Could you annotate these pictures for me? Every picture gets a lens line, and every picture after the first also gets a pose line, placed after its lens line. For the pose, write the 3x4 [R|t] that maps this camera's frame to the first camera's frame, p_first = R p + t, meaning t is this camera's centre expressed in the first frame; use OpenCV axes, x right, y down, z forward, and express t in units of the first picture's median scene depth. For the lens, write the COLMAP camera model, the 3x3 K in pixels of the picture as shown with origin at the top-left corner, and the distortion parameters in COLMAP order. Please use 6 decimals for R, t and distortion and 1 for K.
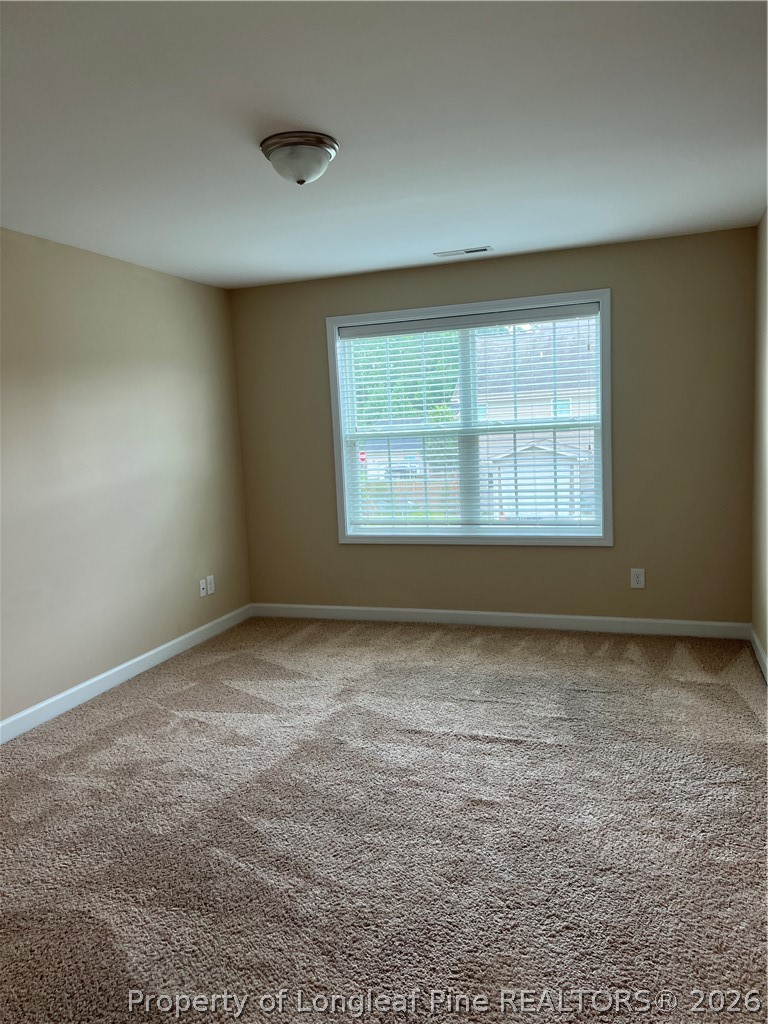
lens RADIAL K [[776.2, 0, 383.4], [0, 776.2, 519.5], [0, 0, 1]] dist [0.092301, -0.062367]
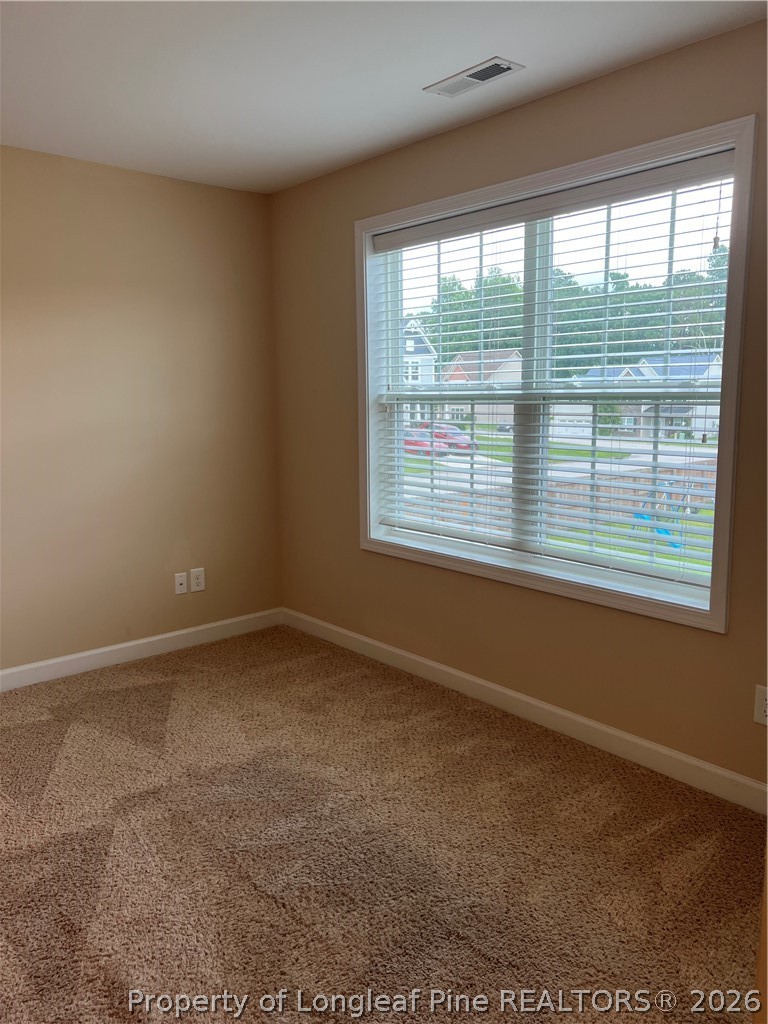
lens RADIAL K [[782.3, 0, 384.0], [0, 782.3, 512.0], [0, 0, 1]] dist [0.046322, -0.078238]
pose [[0.875149, 0.115479, -0.469872, 0.313129], [-0.094941, 0.993208, 0.067268, -0.055844], [0.474448, -0.014259, 0.880168, 0.414819]]
